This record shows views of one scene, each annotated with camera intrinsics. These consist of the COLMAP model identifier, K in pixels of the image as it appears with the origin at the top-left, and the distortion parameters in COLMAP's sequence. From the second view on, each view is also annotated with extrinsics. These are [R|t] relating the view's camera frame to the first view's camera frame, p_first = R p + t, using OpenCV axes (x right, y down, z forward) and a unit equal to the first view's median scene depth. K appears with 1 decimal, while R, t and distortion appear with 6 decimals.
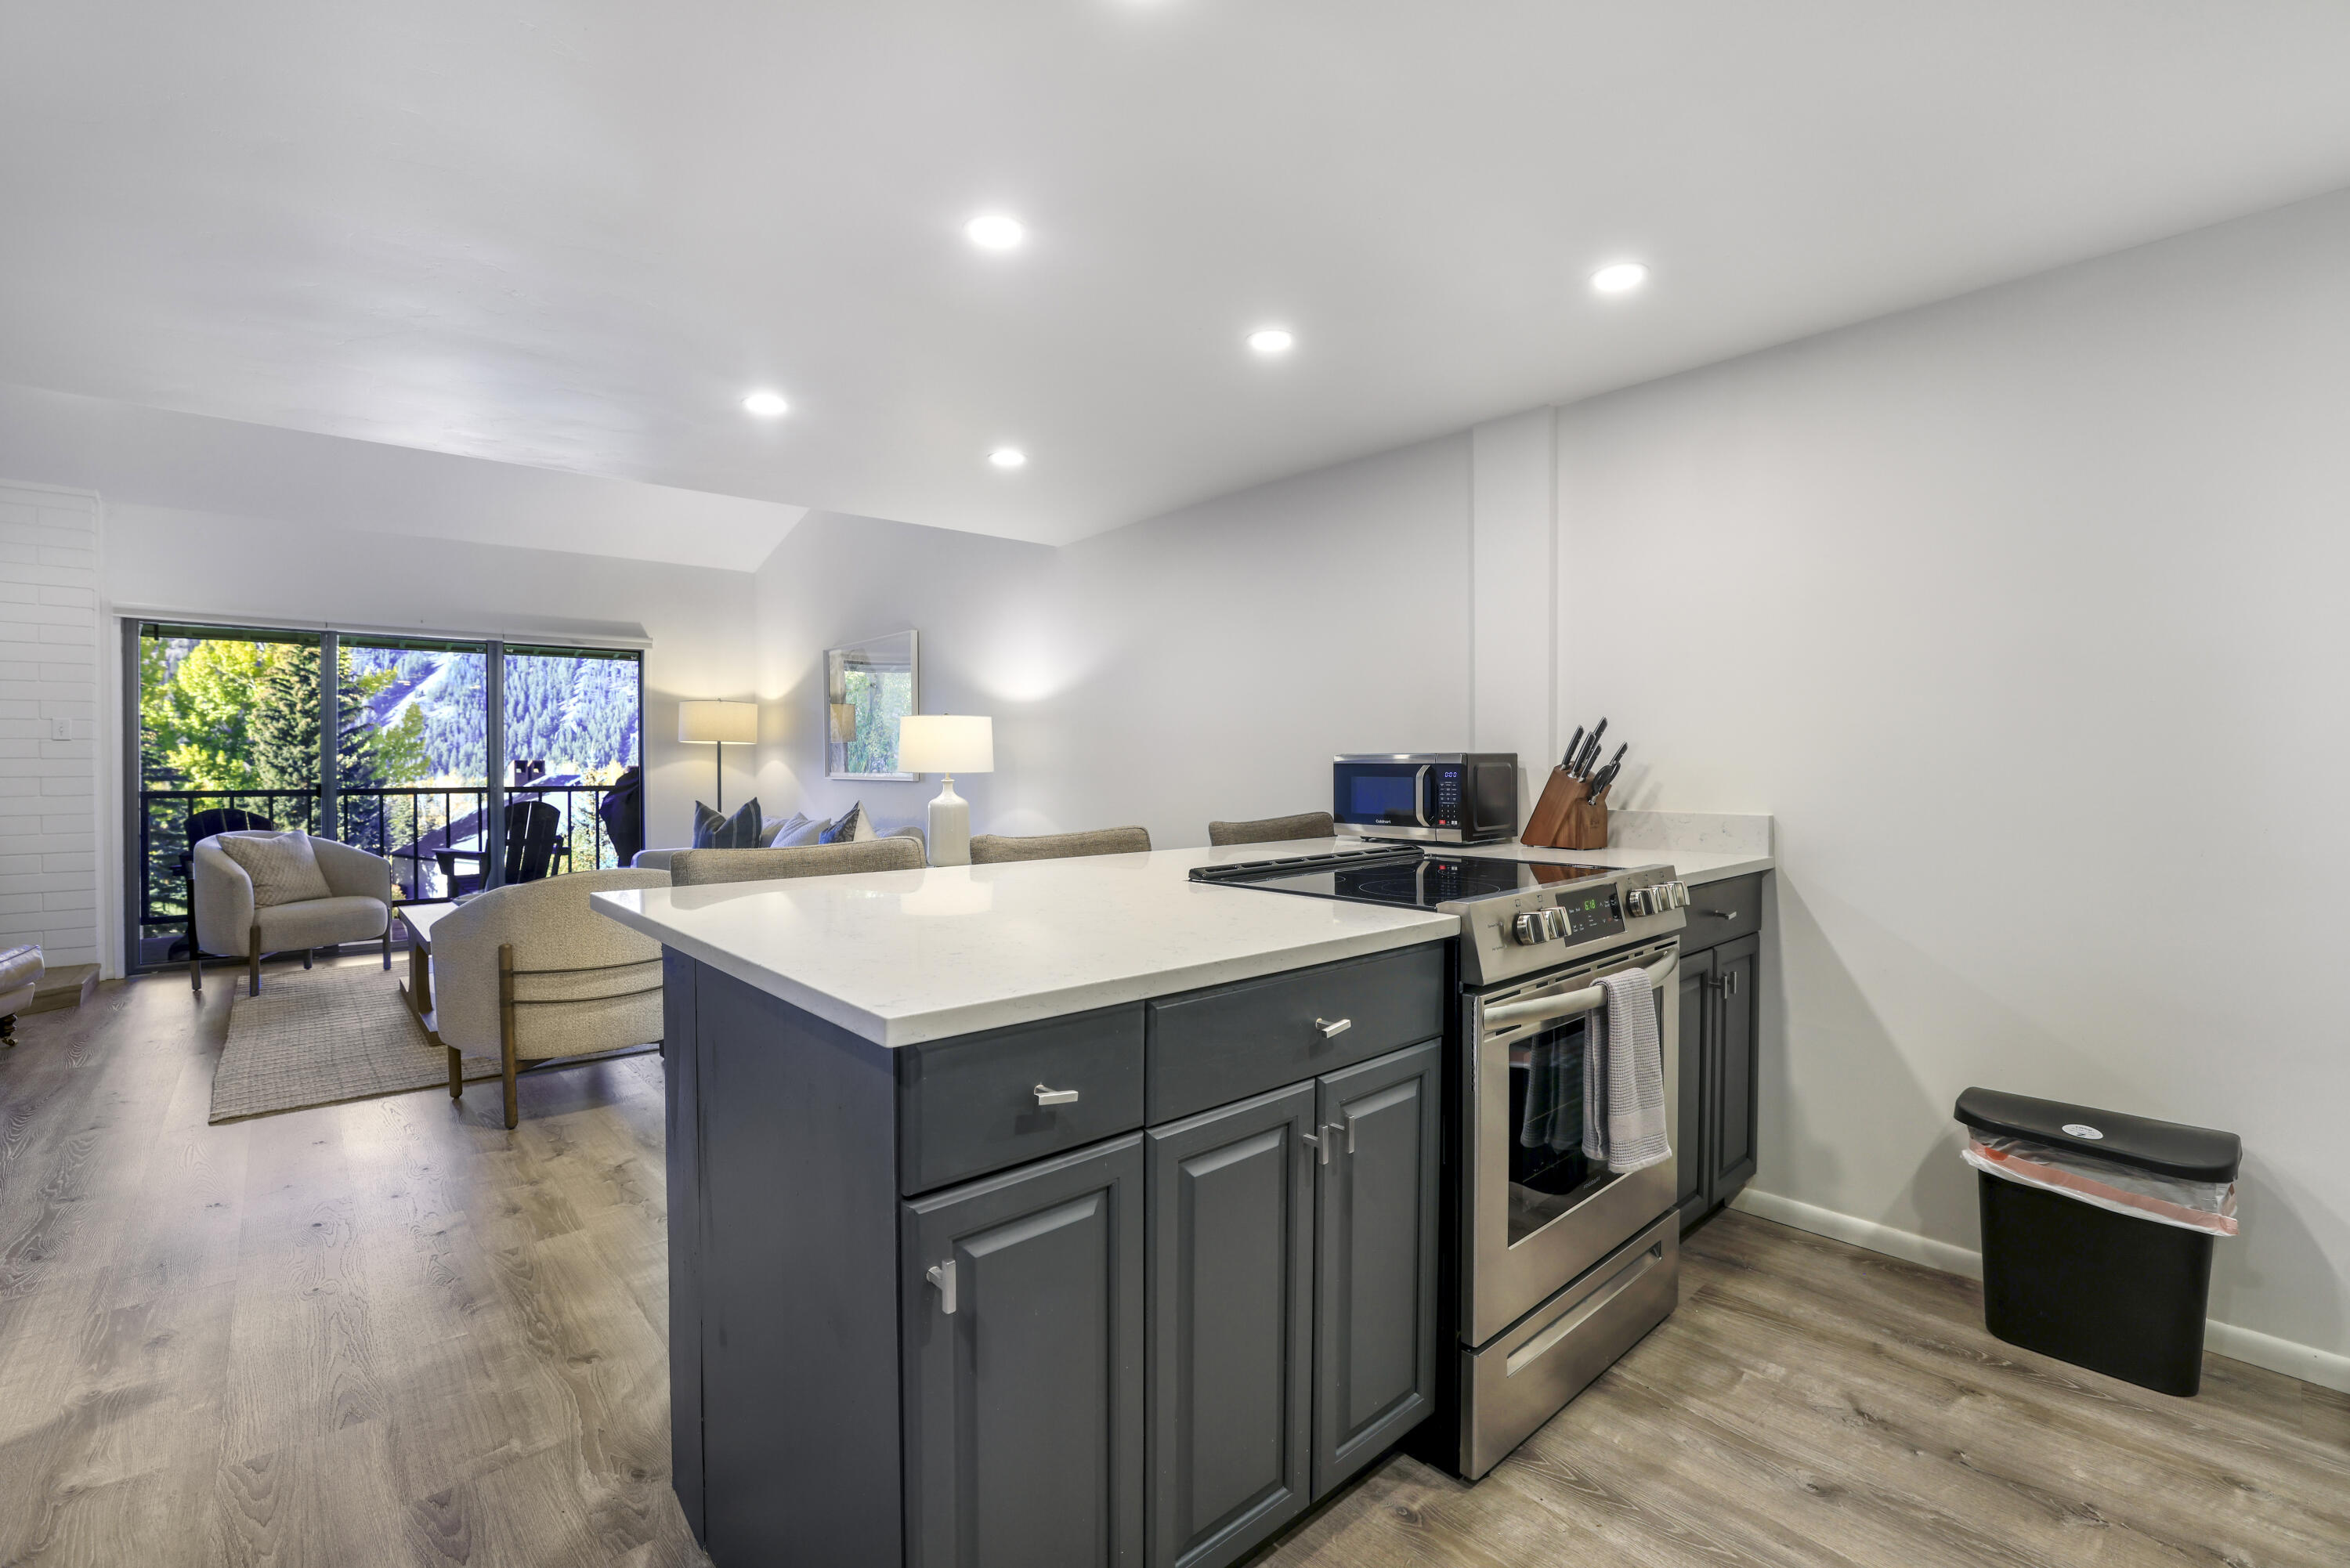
lens RADIAL K [[1041.6, 0, 1154.2], [0, 1041.6, 782.9], [0, 0, 1]] dist [-0.002449, 0.002090]
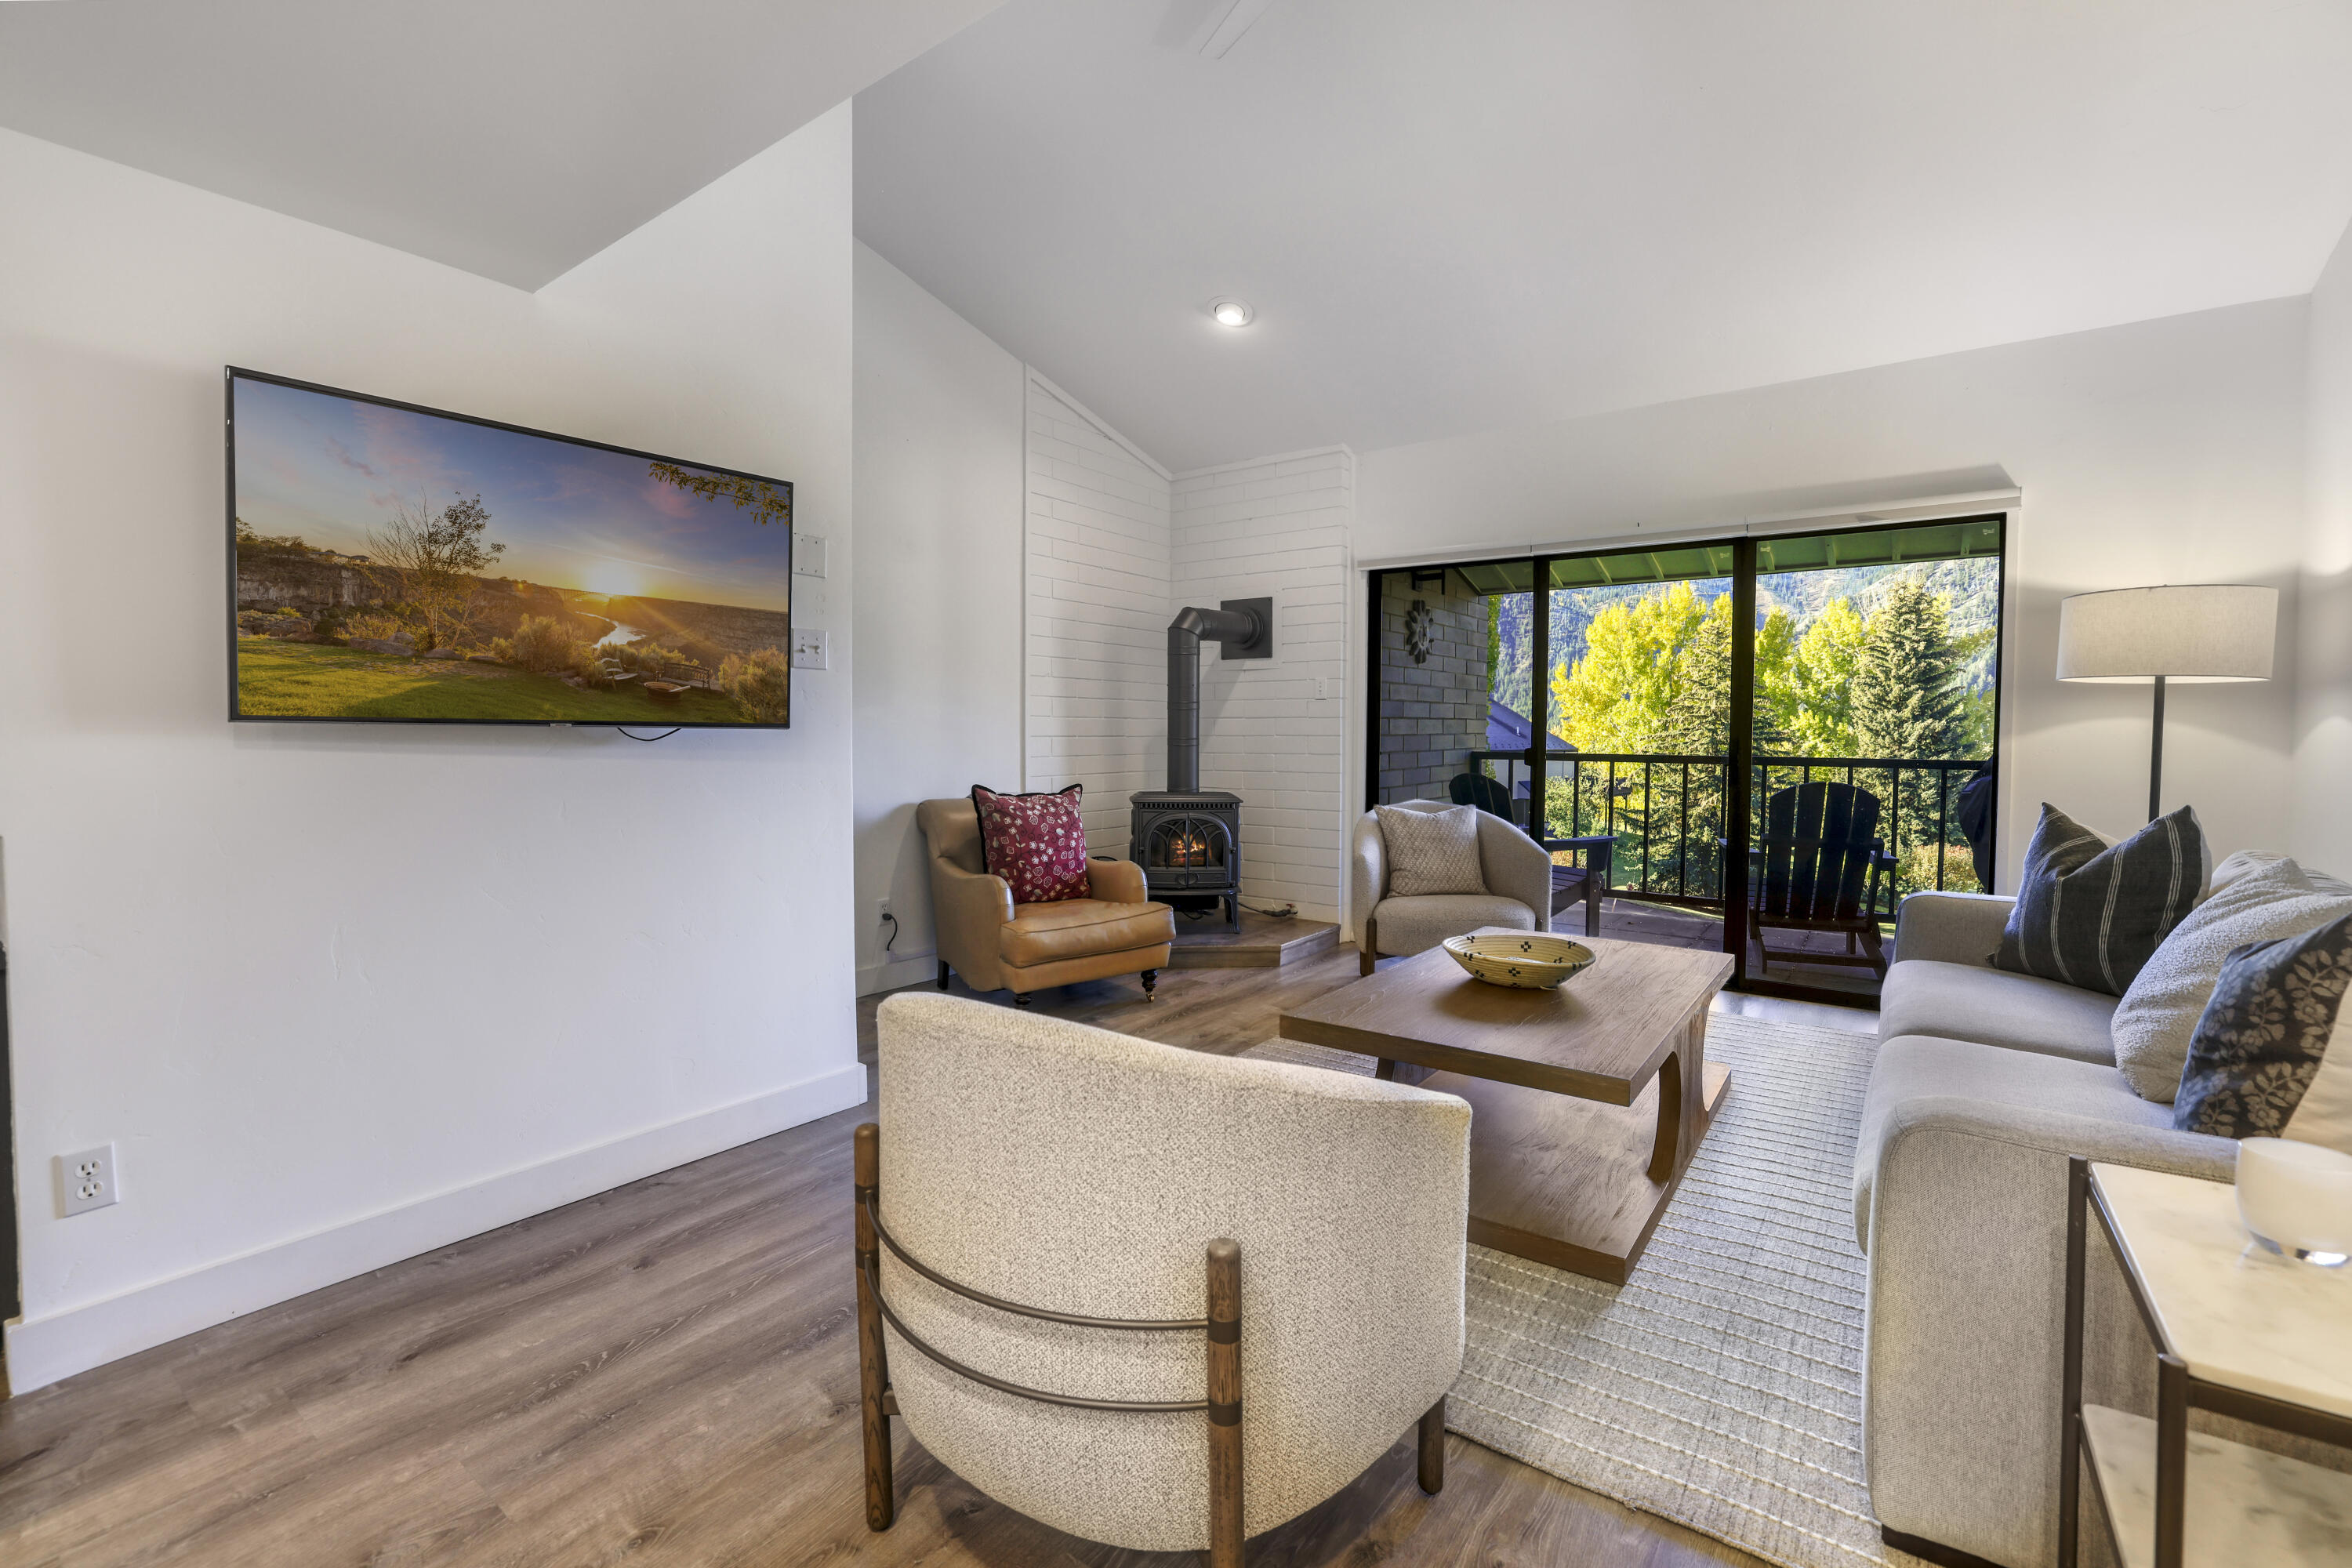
lens RADIAL K [[1042.6, 0, 1179.5], [0, 1042.6, 748.2], [0, 0, 1]] dist [-0.002449, 0.002090]
pose [[0.258705, 0.023026, -0.965682, -0.009078], [-0.022544, 0.999587, 0.017795, -0.000715], [0.965693, 0.017167, 0.259117, 0.052992]]
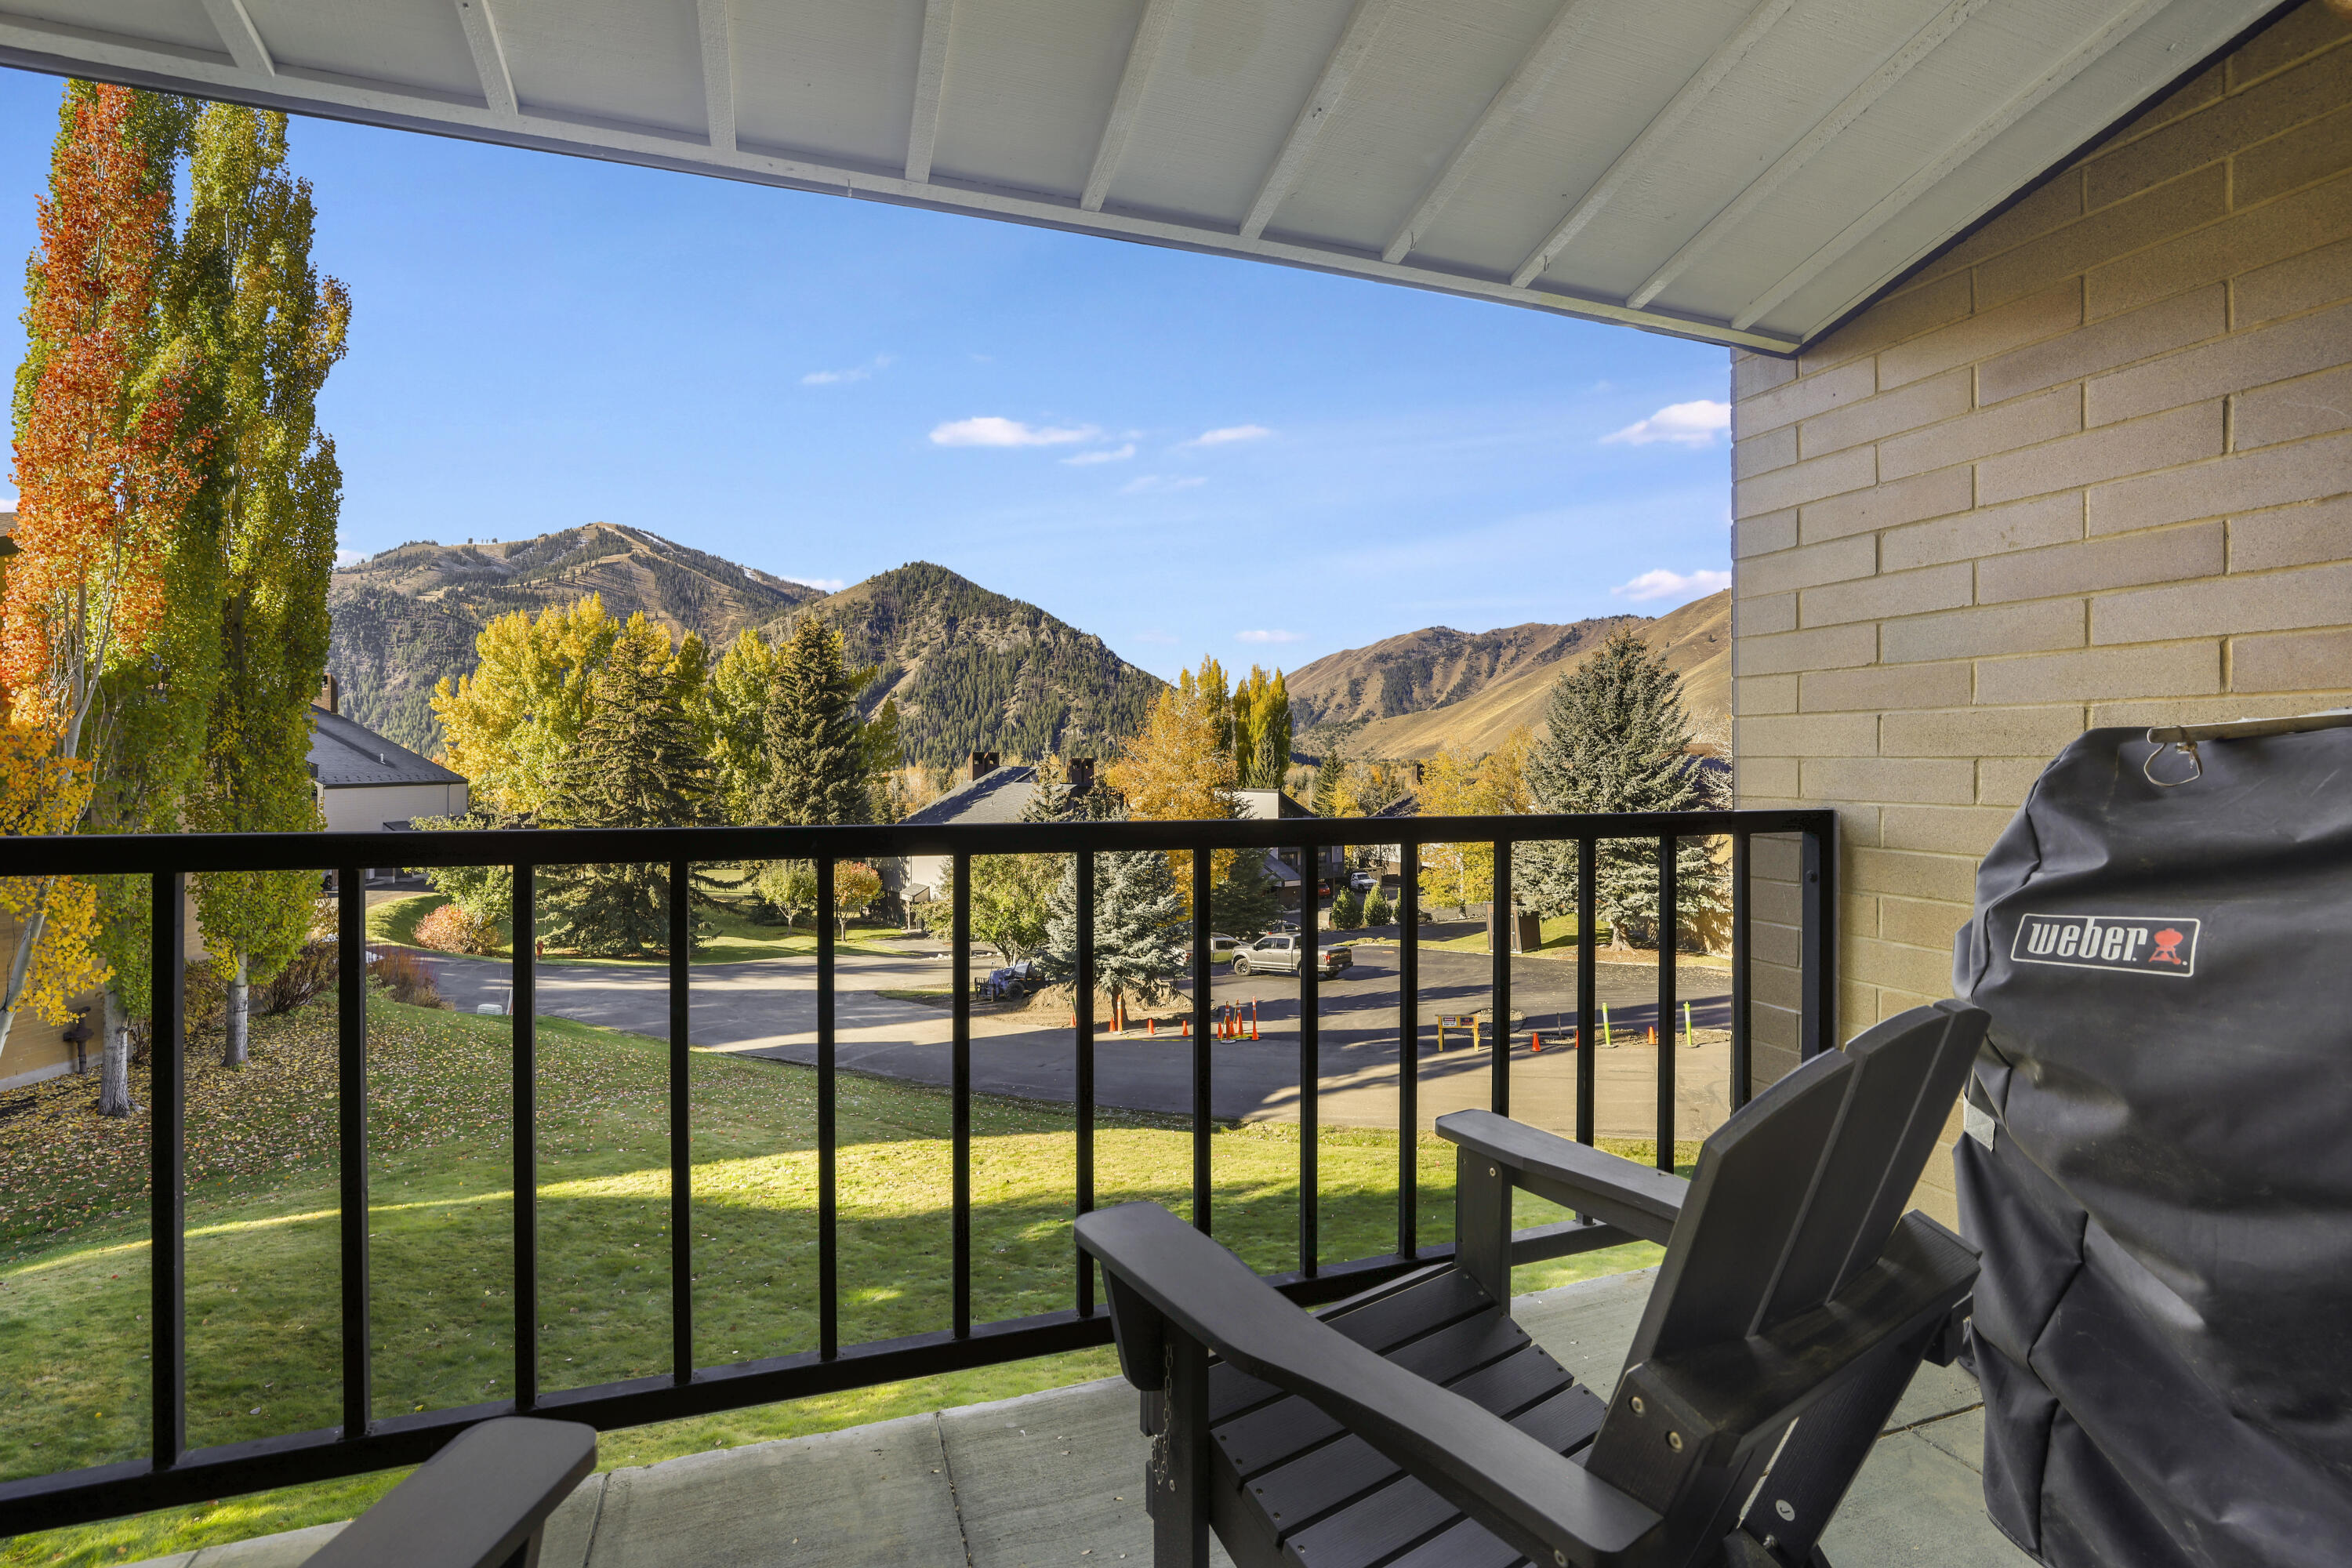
lens RADIAL K [[1042.6, 0, 1173.7], [0, 1042.6, 779.9], [0, 0, 1]] dist [-0.002449, 0.002090]
pose [[0.939109, 0.012950, -0.343374, -0.080178], [-0.012494, 0.999916, 0.003539, -0.000751], [0.343391, 0.000967, 0.939192, 0.109724]]
